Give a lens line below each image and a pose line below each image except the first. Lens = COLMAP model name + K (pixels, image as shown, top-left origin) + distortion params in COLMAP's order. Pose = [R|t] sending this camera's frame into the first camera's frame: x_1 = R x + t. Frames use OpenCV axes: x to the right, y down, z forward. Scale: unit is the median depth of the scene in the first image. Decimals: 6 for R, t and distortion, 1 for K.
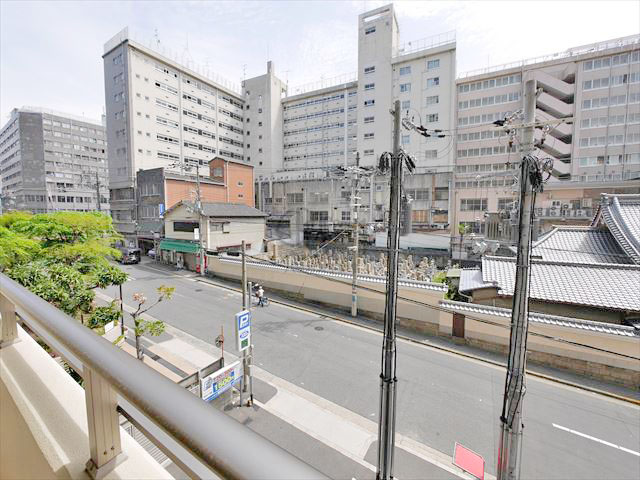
lens RADIAL K [[263.7, 0, 316.4], [0, 263.7, 233.1], [0, 0, 1]] dist [-0.002644, 0.000048]
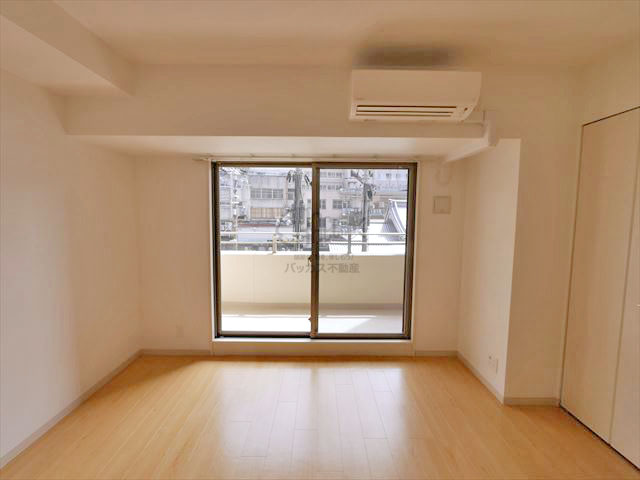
lens RADIAL K [[263.7, 0, 316.4], [0, 263.7, 233.1], [0, 0, 1]] dist [-0.002644, 0.000048]
pose [[0.845667, -0.034803, 0.532575, -0.139003], [0.027556, 0.999388, 0.021553, 0.007538], [-0.532999, -0.003551, 0.846108, -0.111668]]
